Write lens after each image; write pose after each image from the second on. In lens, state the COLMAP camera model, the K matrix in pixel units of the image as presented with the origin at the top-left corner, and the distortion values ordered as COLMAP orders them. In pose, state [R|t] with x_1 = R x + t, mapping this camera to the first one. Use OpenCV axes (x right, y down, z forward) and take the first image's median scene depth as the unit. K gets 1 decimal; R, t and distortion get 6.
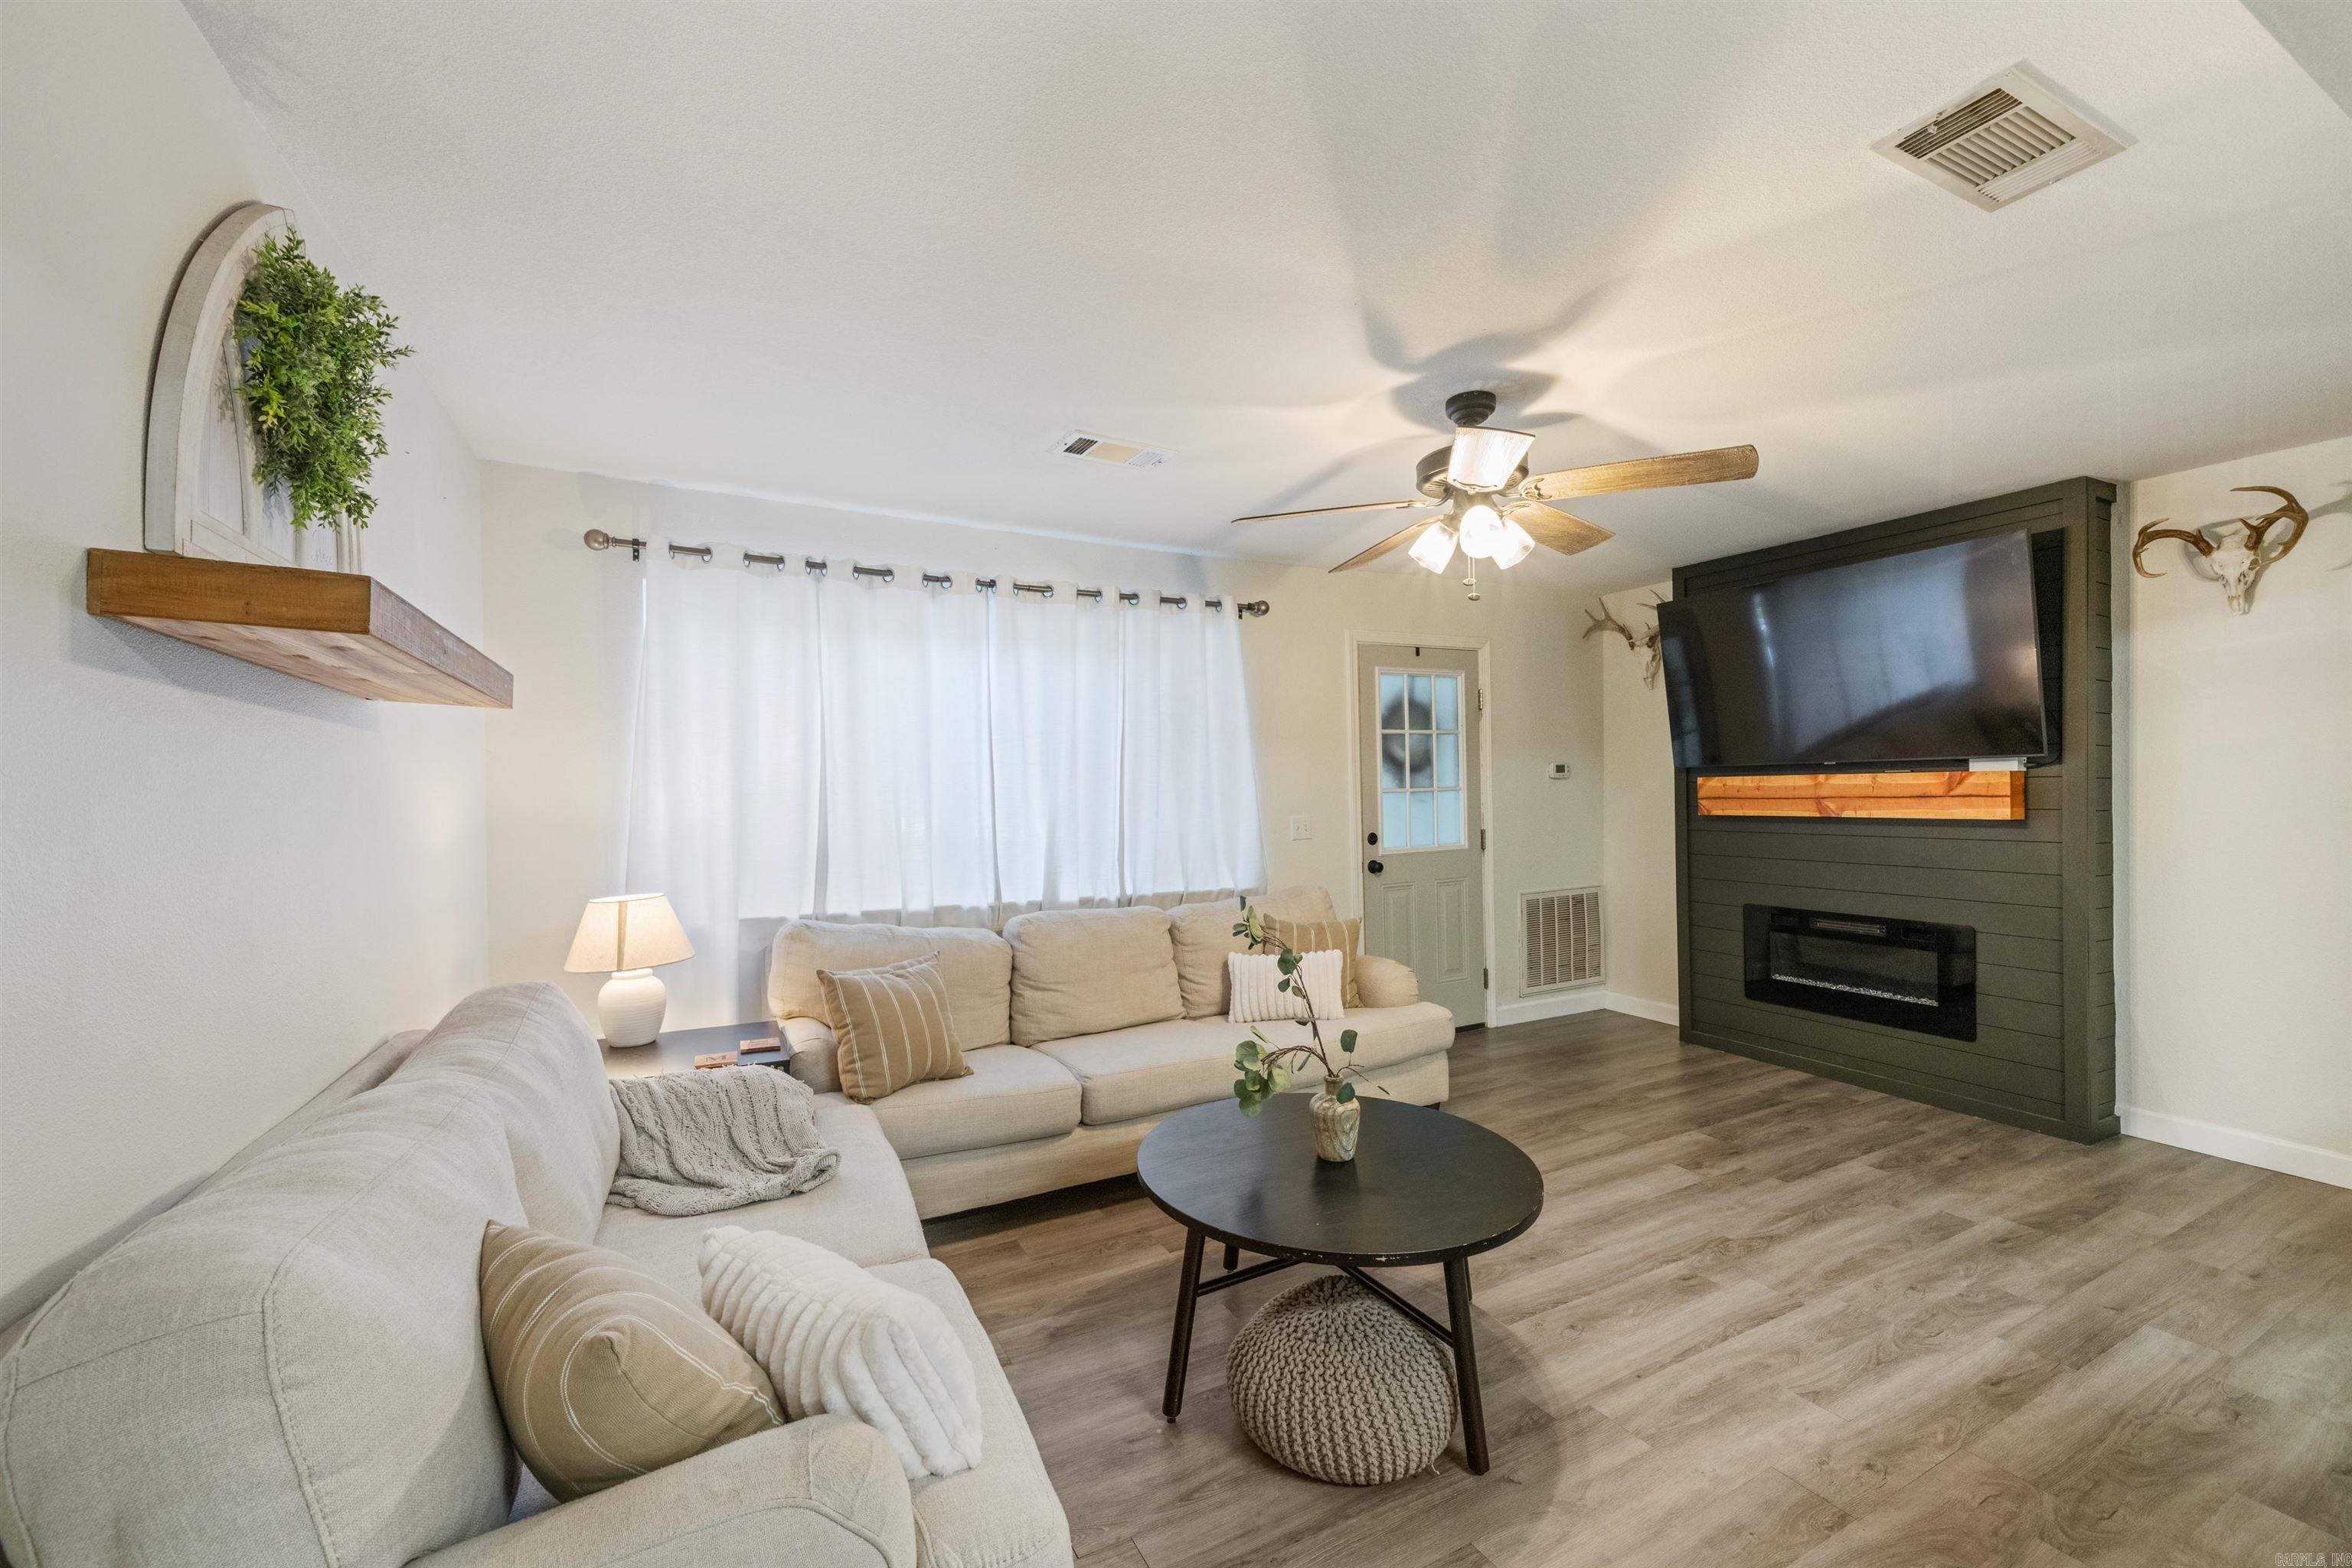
lens RADIAL K [[941.5, 0, 1177.8], [0, 941.5, 800.6], [0, 0, 1]] dist [0.000028, 0.000400]
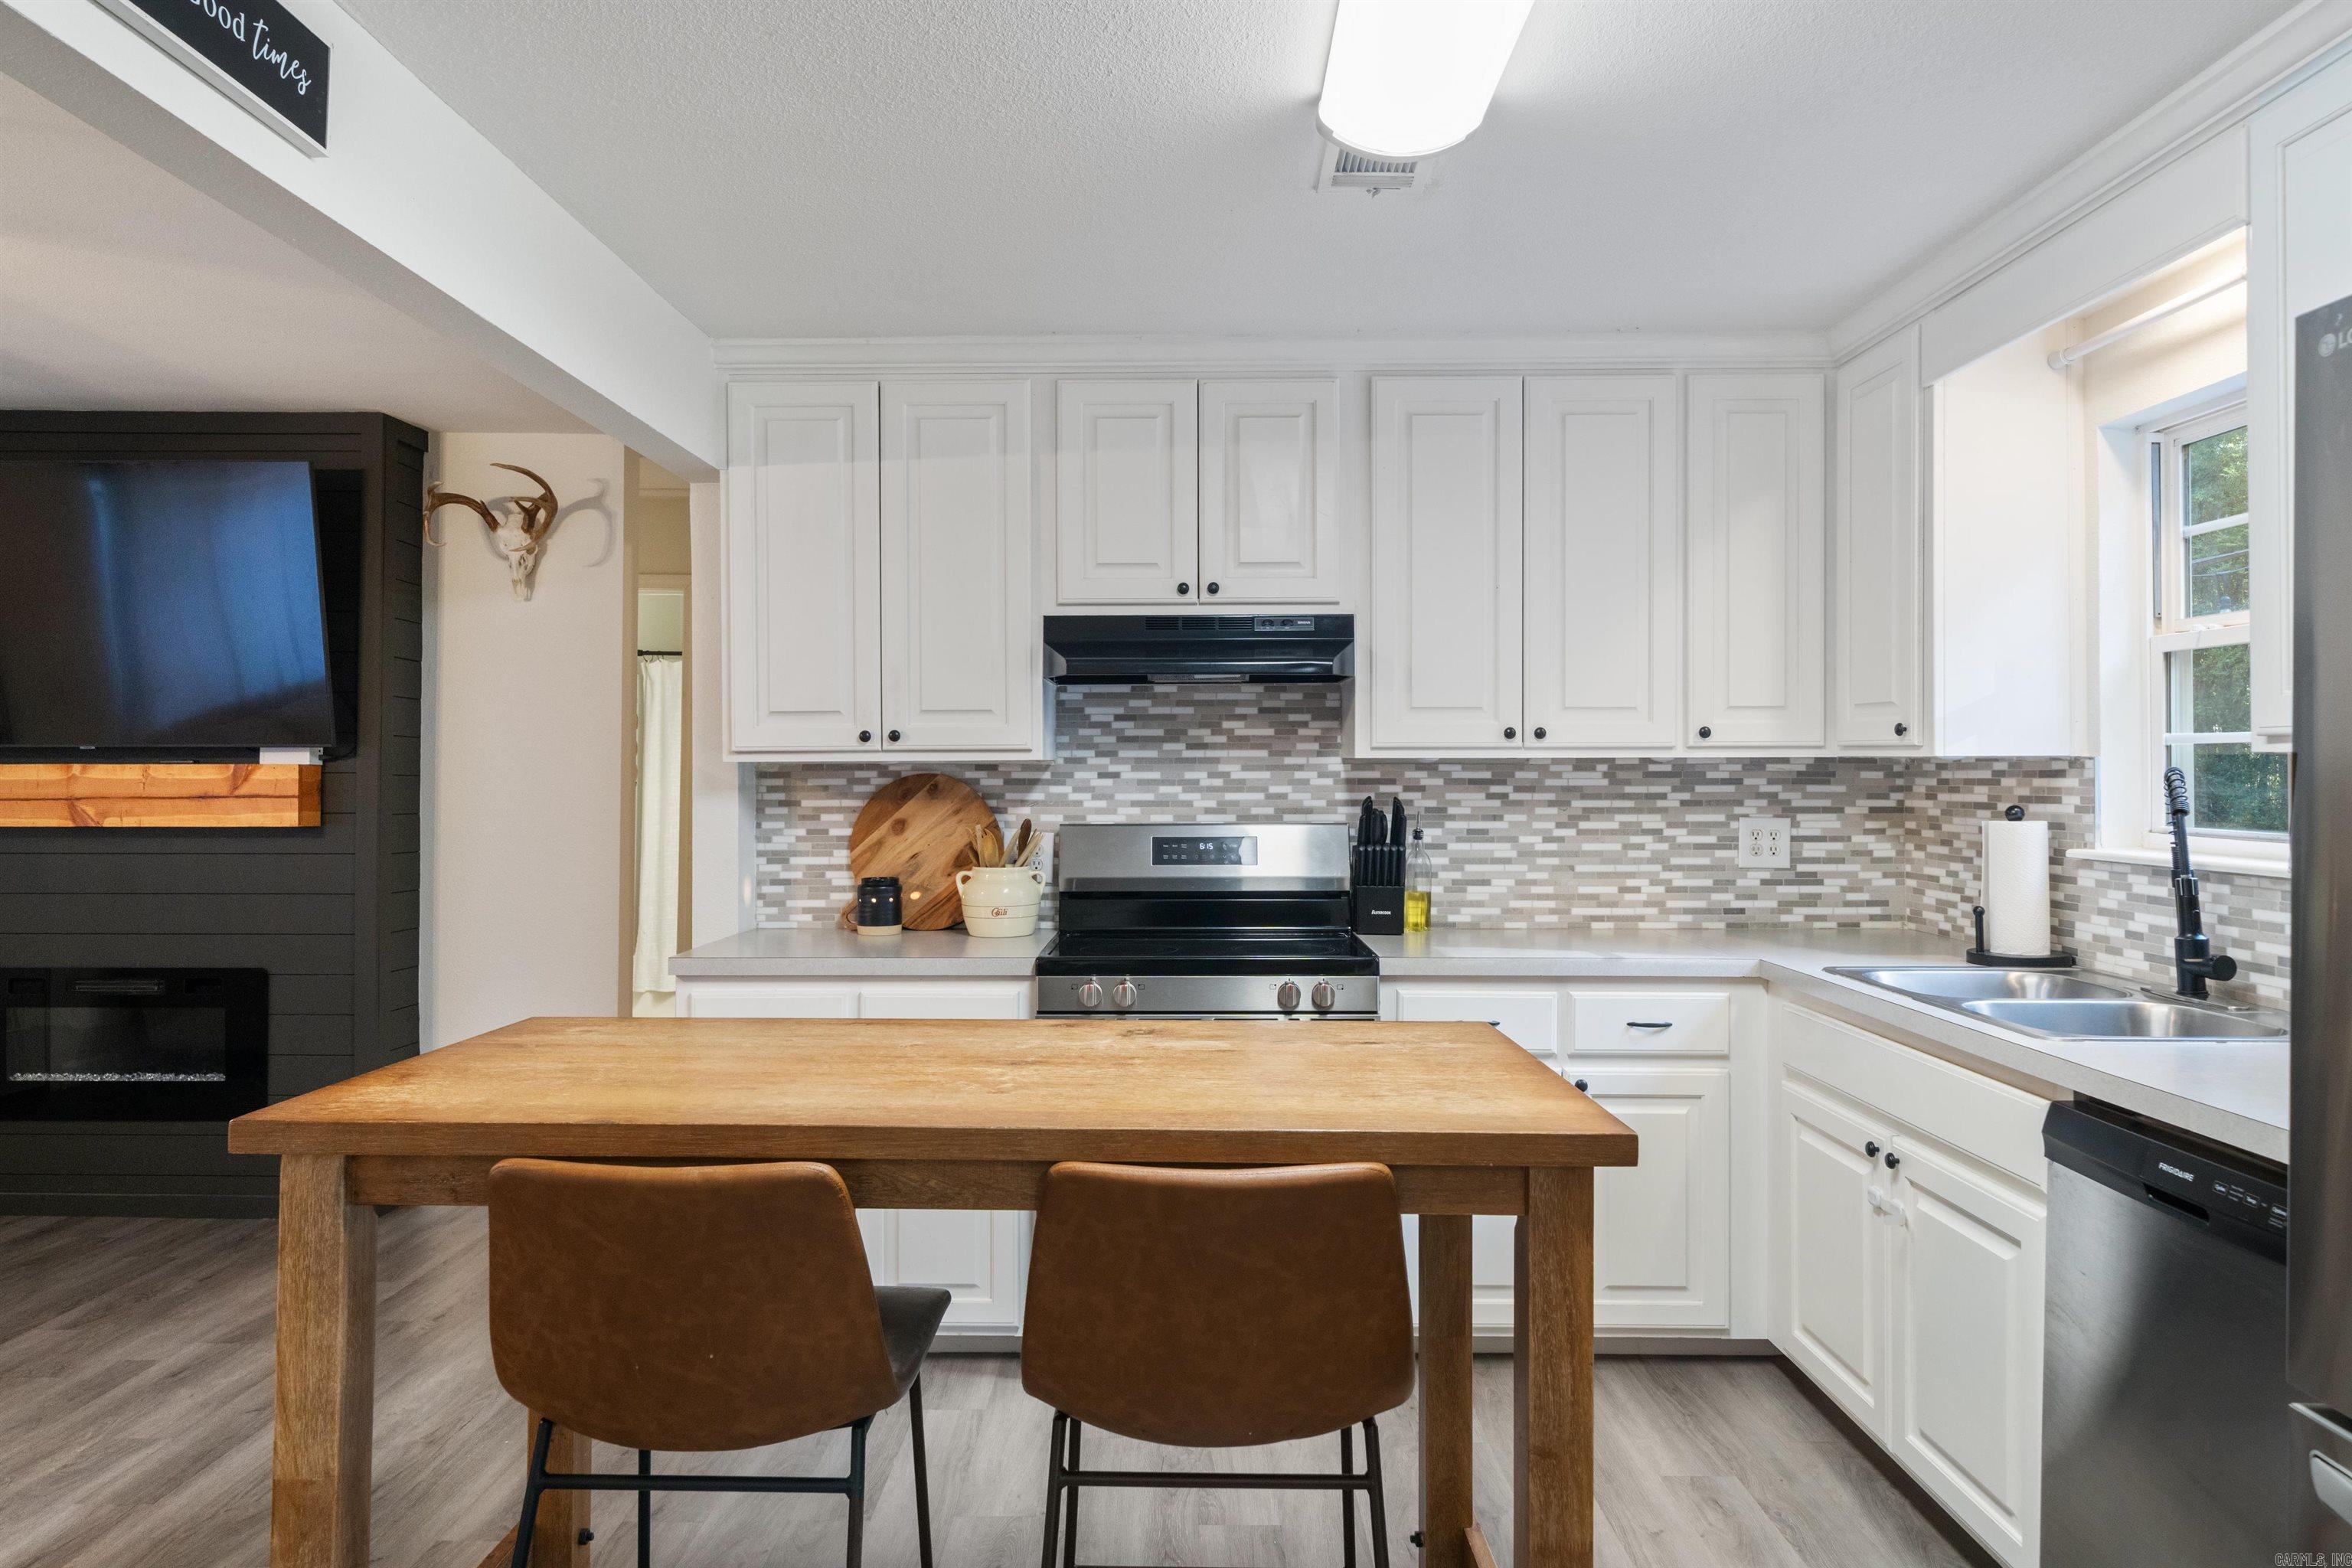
lens RADIAL K [[1478.8, 0, 1172.5], [0, 1478.8, 771.7], [0, 0, 1]] dist [0.012129, 0.001145]
pose [[0.465164, 0.015022, 0.885097, 0.123999], [0.002286, 0.999832, -0.018170, -0.001328], [-0.885222, 0.010476, 0.465051, -0.221537]]
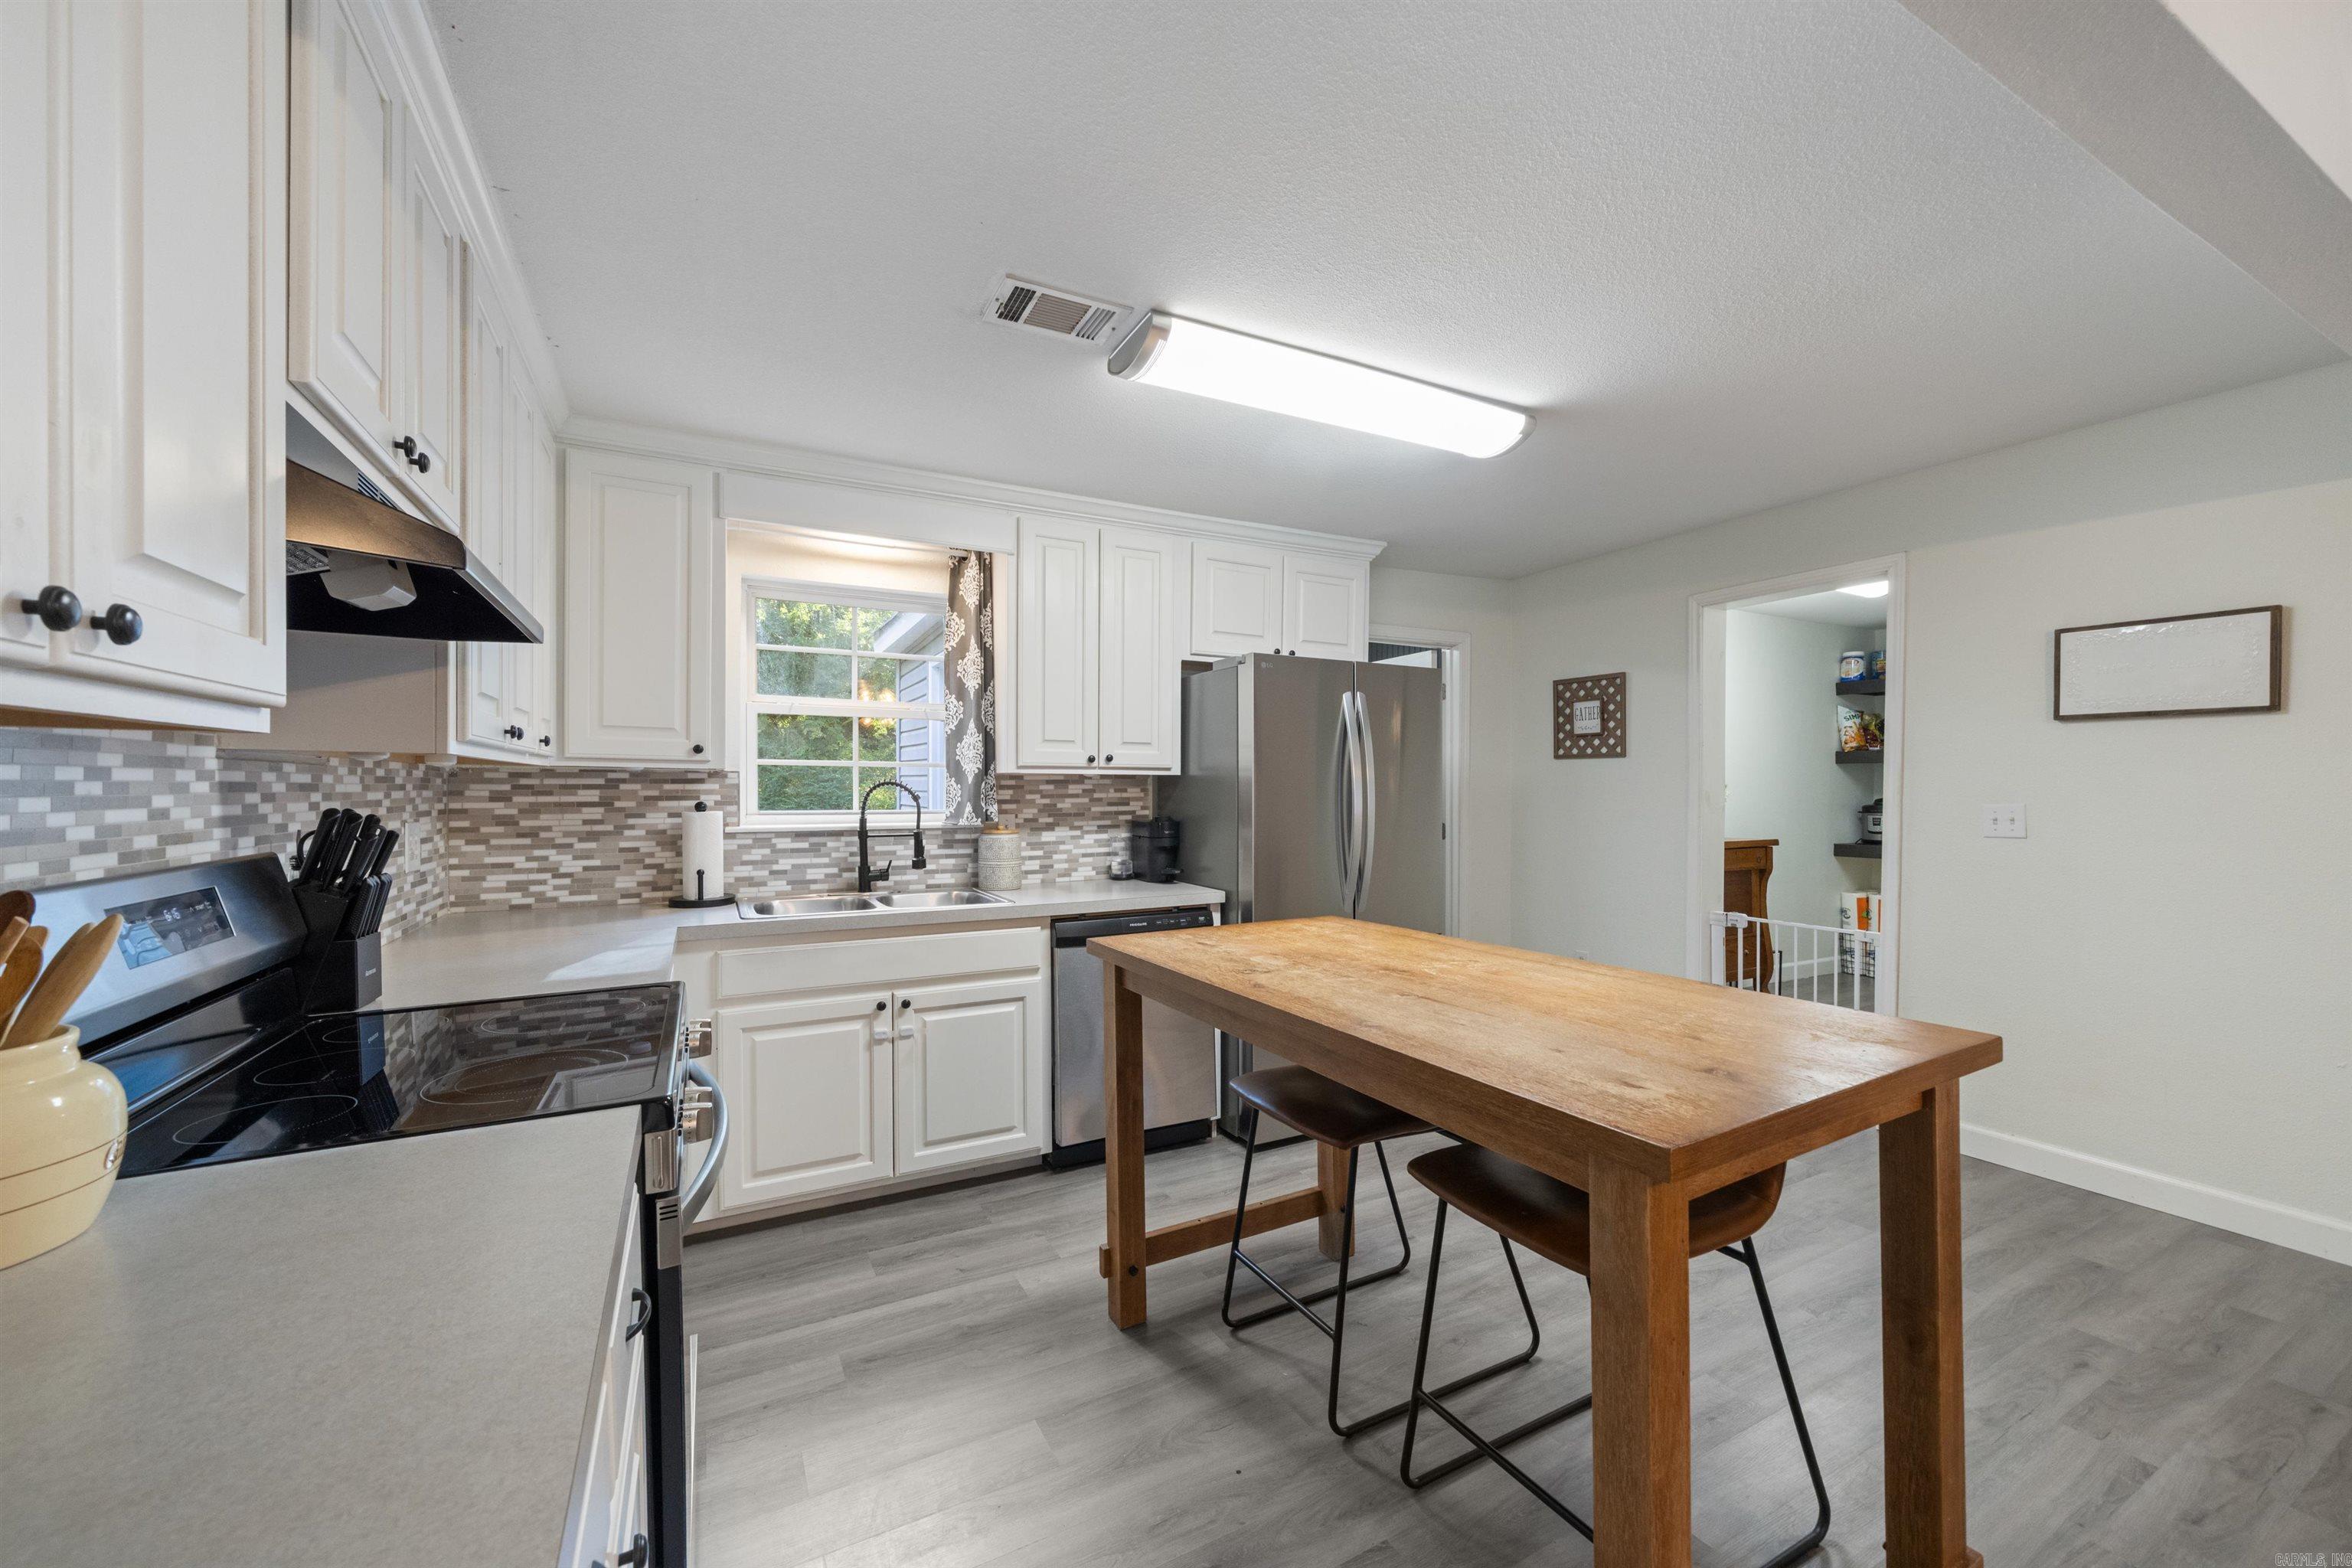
lens RADIAL K [[910.1, 0, 1182.4], [0, 910.1, 799.6], [0, 0, 1]] dist [-0.000057, -0.000271]
pose [[-0.999805, 0.015019, -0.012796, 0.696011], [0.014713, 0.999611, 0.023672, -0.010886], [0.013147, 0.023480, -0.999638, 0.561687]]
